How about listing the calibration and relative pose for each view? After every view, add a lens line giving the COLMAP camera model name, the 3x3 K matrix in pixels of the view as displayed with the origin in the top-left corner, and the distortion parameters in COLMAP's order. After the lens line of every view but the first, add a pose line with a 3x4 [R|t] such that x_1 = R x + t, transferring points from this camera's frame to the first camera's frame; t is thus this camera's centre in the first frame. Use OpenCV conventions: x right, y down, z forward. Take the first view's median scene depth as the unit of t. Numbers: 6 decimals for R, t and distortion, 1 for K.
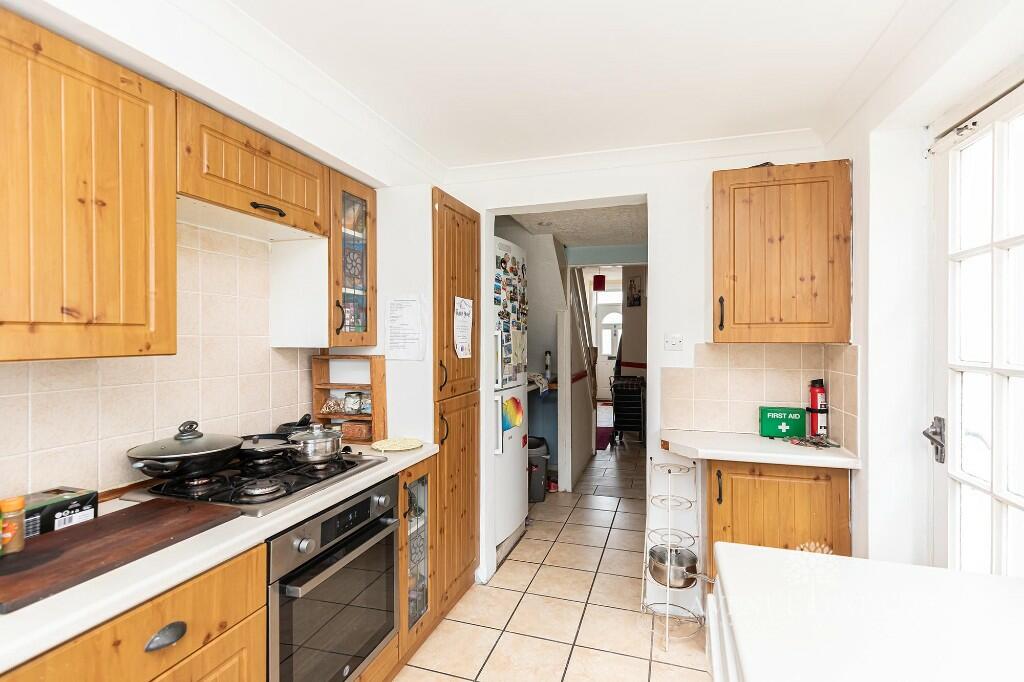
lens RADIAL K [[463.3, 0, 514.3], [0, 463.3, 338.1], [0, 0, 1]] dist [0.005581, -0.000607]
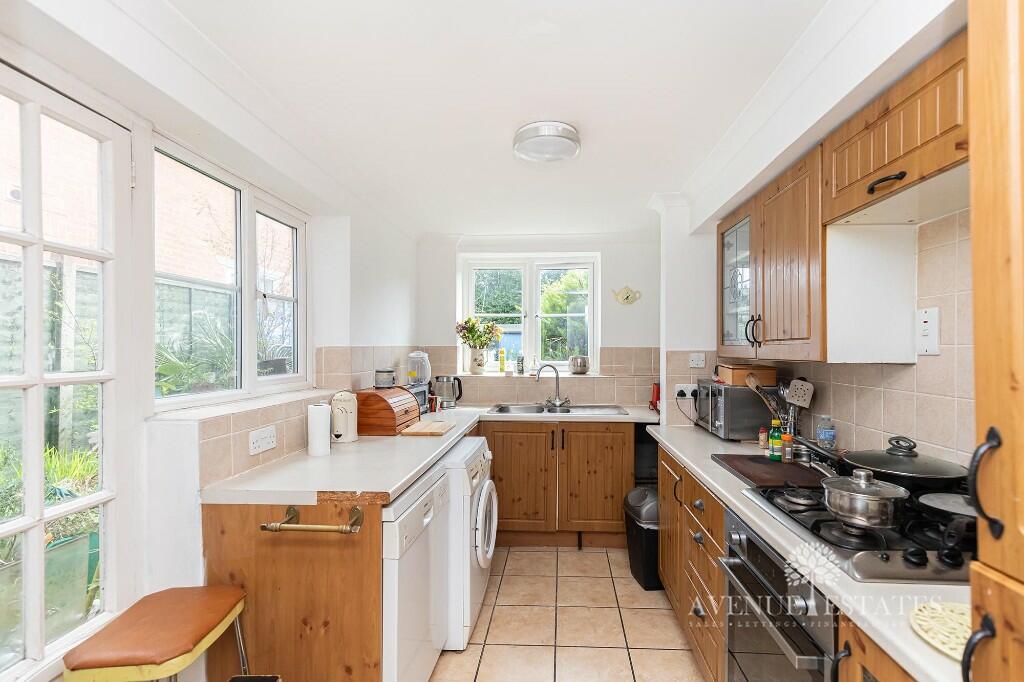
lens RADIAL K [[463.3, 0, 515.3], [0, 463.3, 343.6], [0, 0, 1]] dist [0.005581, -0.000607]
pose [[-0.975229, -0.000569, -0.221195, 0.252411], [-0.001320, 0.999994, 0.003251, -0.012387], [0.221192, 0.003463, -0.975224, 1.674937]]
